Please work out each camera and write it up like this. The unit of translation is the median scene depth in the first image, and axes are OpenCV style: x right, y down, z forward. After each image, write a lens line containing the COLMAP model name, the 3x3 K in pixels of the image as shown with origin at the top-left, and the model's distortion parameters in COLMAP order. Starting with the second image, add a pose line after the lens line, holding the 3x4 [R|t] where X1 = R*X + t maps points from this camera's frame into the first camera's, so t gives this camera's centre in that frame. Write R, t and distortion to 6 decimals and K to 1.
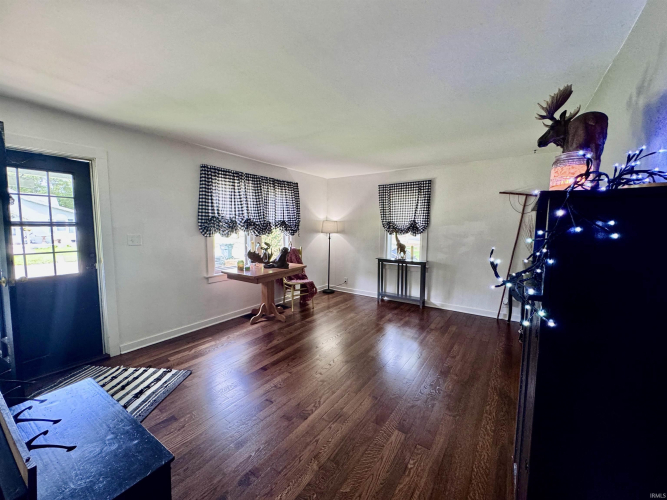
lens RADIAL K [[269.1, 0, 333.5], [0, 269.1, 250.0], [0, 0, 1]] dist [-0.001457, -0.000334]
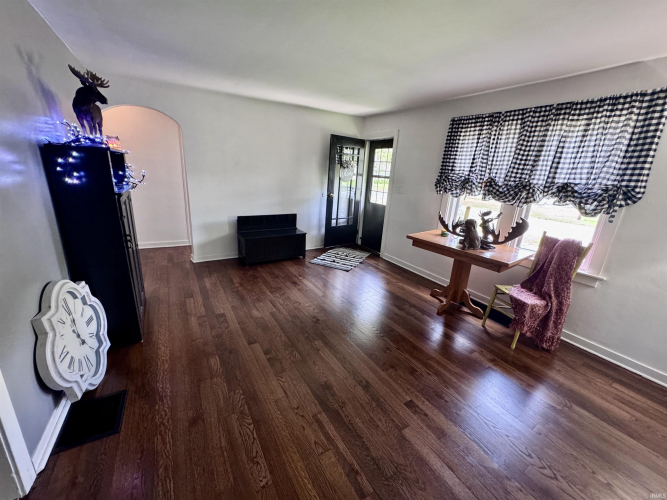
lens RADIAL K [[269.1, 0, 333.5], [0, 269.1, 250.0], [0, 0, 1]] dist [-0.001457, -0.000334]
pose [[-0.405769, 0.231163, -0.884260, 0.541074], [-0.144737, 0.939027, 0.311897, -0.091218], [0.902443, 0.254544, -0.347570, 0.876842]]
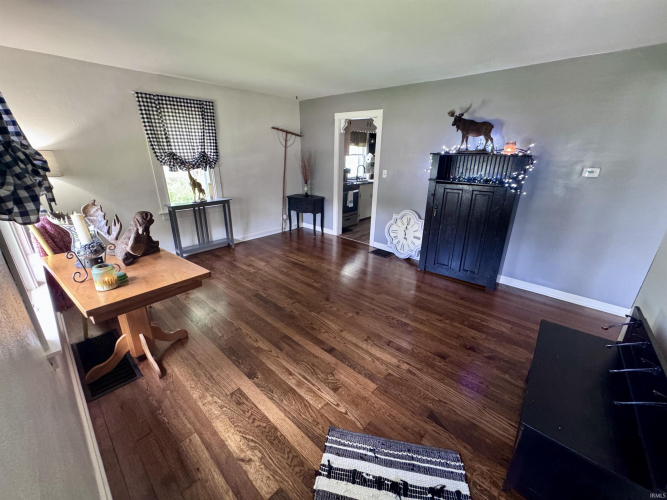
lens RADIAL K [[269.1, 0, 333.5], [0, 269.1, 250.0], [0, 0, 1]] dist [-0.001457, -0.000334]
pose [[0.128085, -0.340090, 0.931629, -0.573270], [0.082471, 0.939766, 0.331721, -0.072656], [-0.988328, 0.034343, 0.148417, 0.537984]]
